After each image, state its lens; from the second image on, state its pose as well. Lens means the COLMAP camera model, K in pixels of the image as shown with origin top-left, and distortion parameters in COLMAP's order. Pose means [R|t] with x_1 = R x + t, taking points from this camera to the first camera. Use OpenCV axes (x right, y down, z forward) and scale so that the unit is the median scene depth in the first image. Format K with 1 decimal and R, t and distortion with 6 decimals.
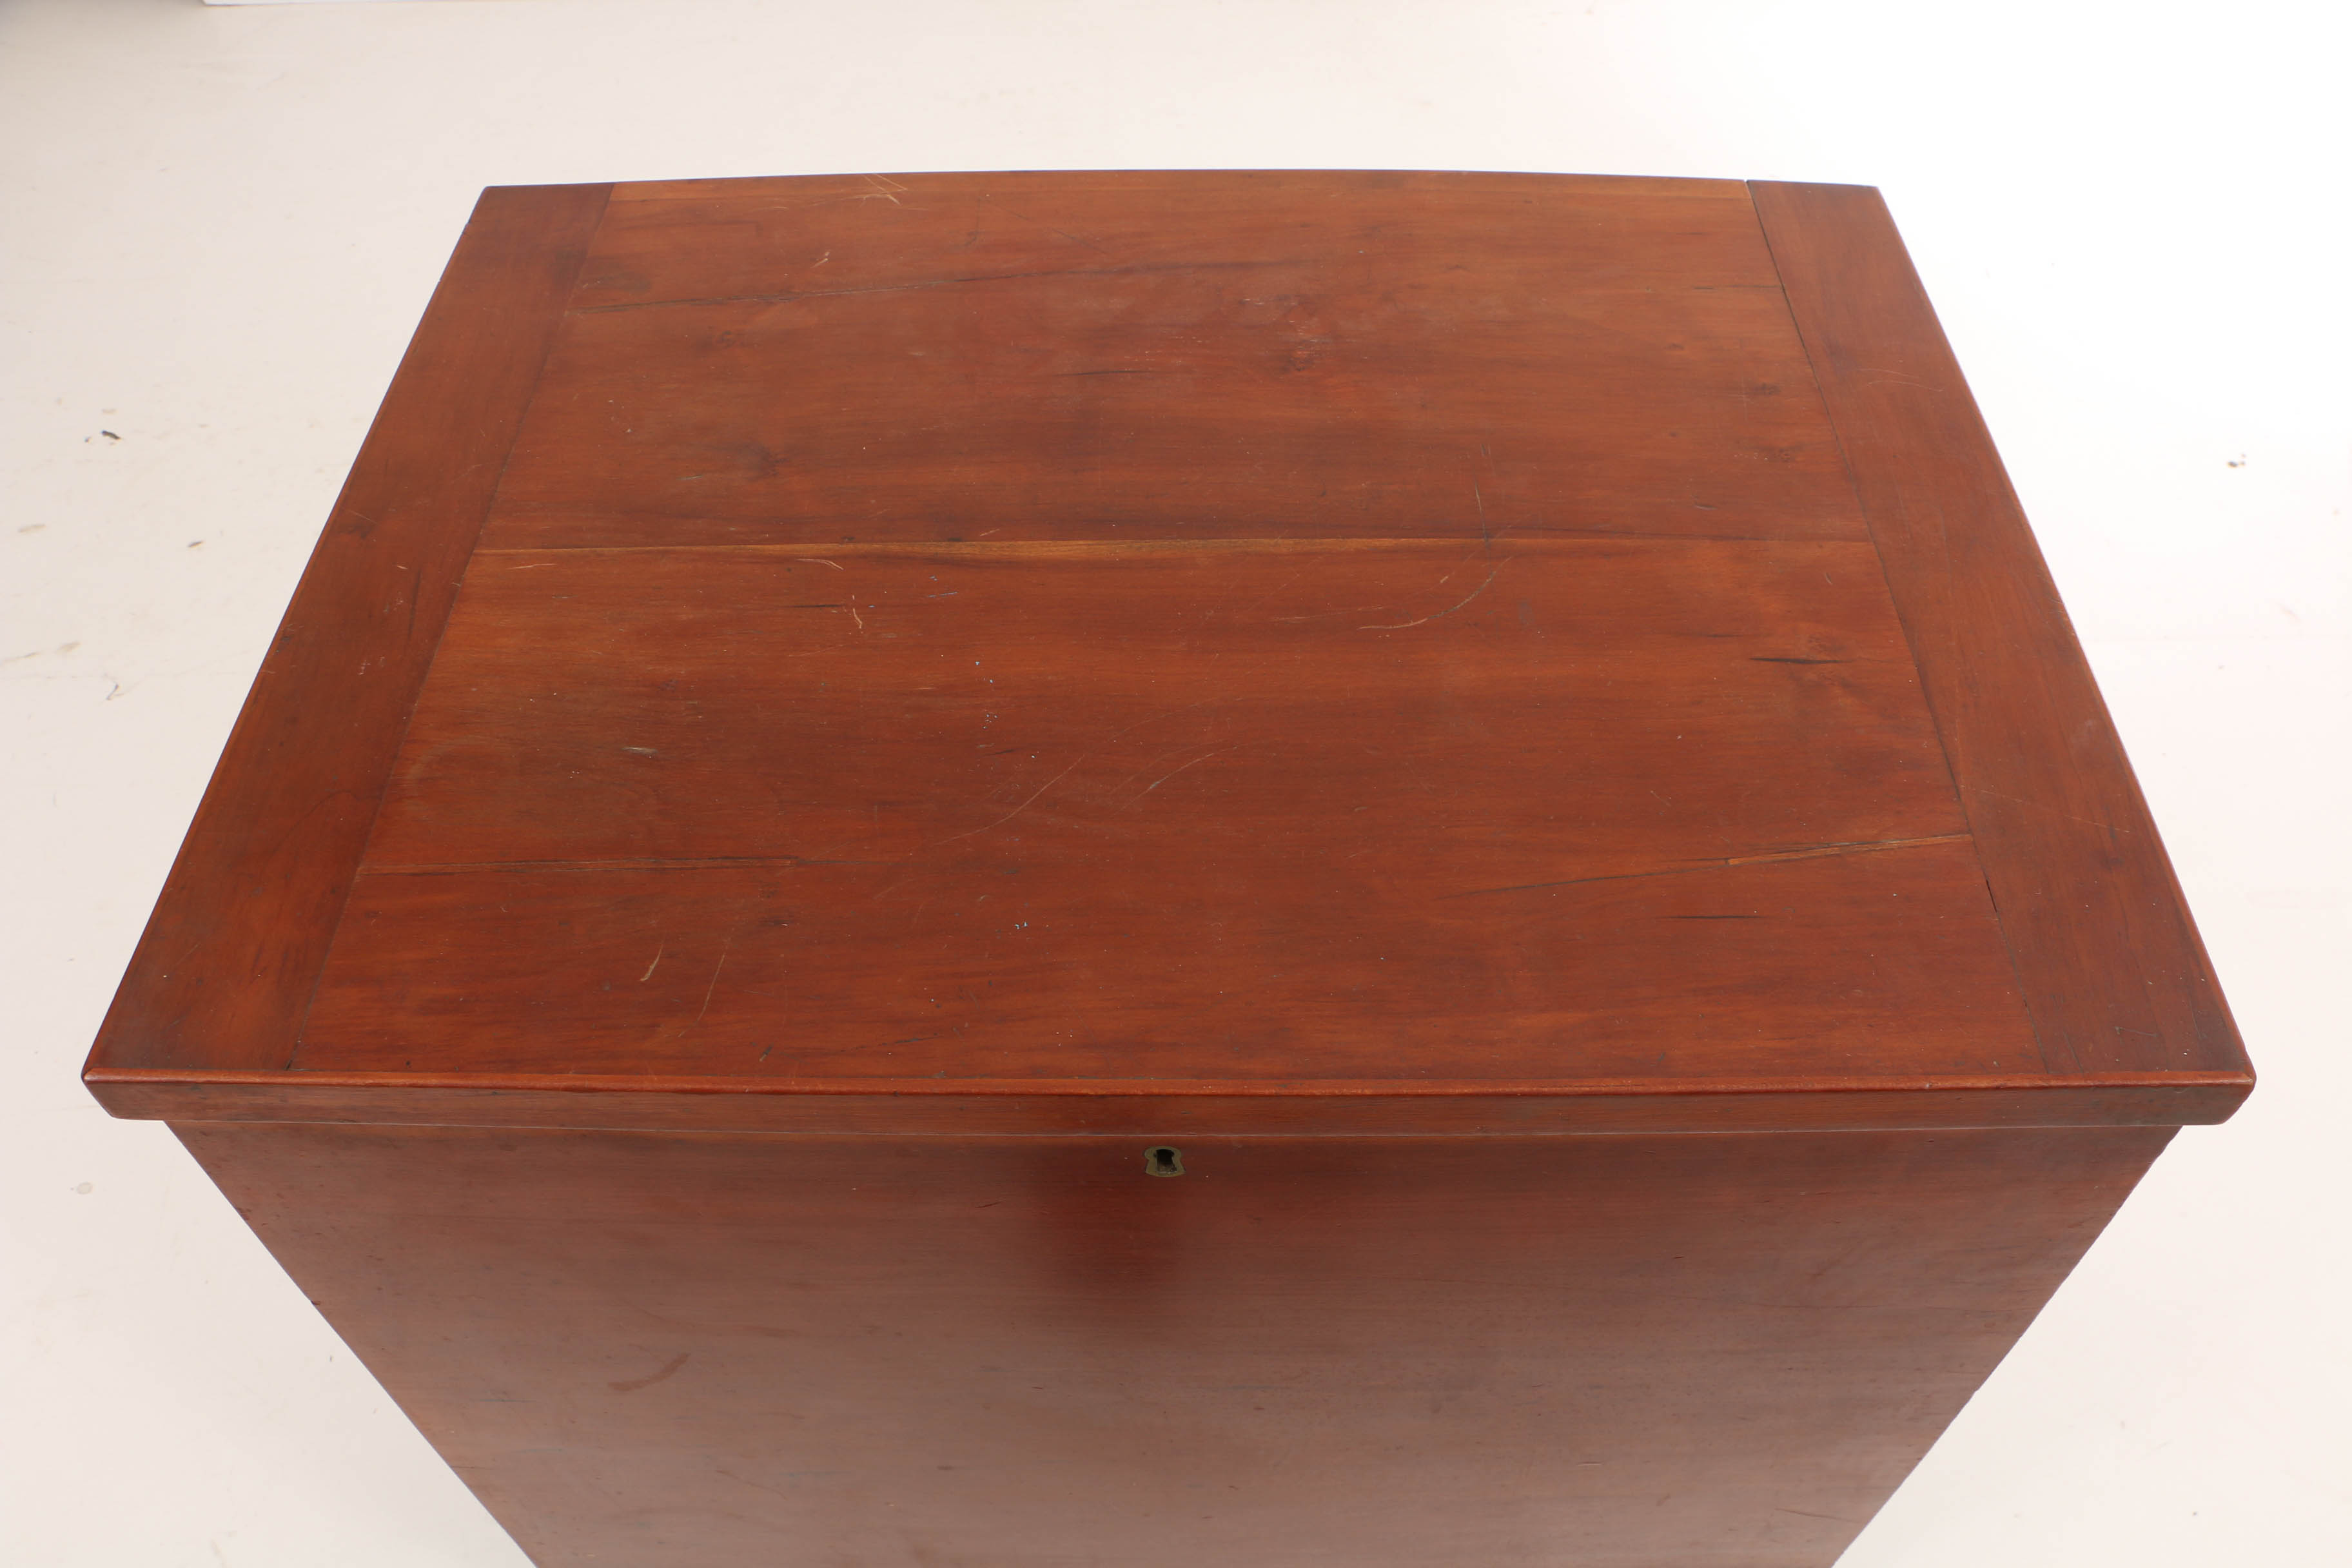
lens RADIAL K [[1942.0, 0, 1176.0], [0, 1942.0, 784.0], [0, 0, 1]] dist [-0.205568, 0.189494]
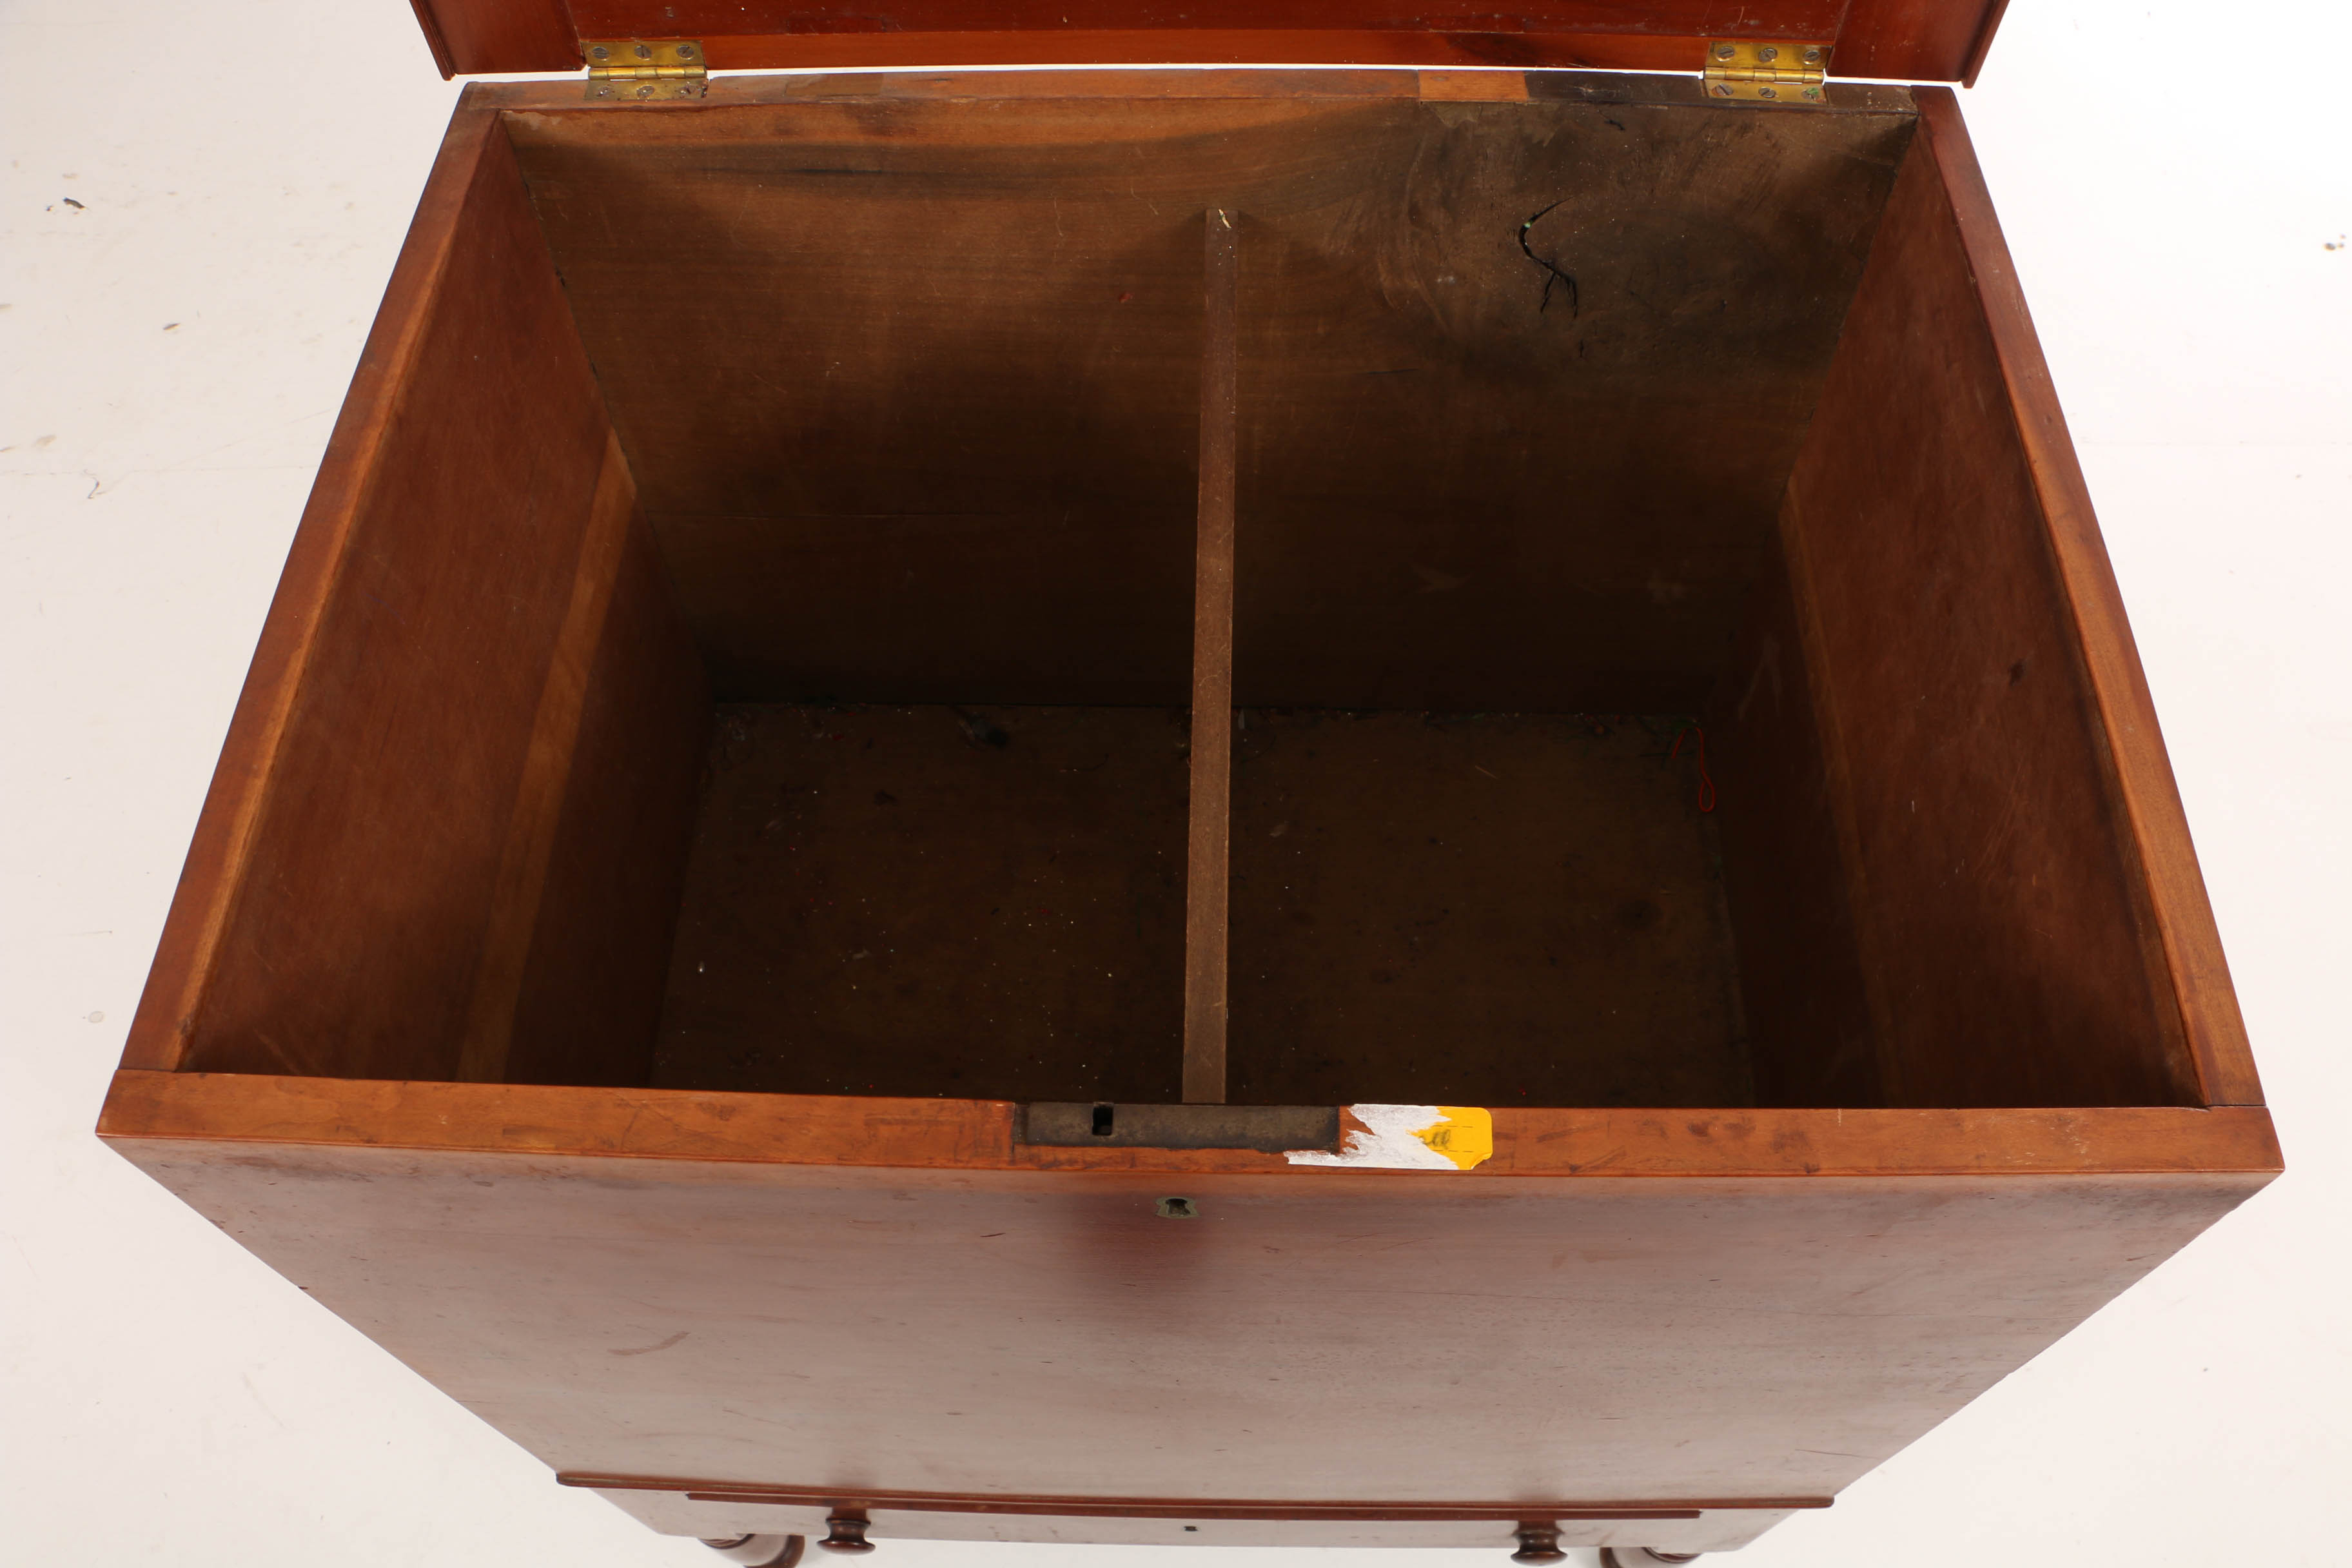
lens RADIAL K [[1942.0, 0, 1176.0], [0, 1942.0, 784.0], [0, 0, 1]] dist [-0.205568, 0.189494]
pose [[0.999898, 0.007906, -0.011861, 0.002464], [-0.005929, 0.987370, 0.158320, -0.126262], [0.012963, -0.158234, 0.987317, 0.082466]]
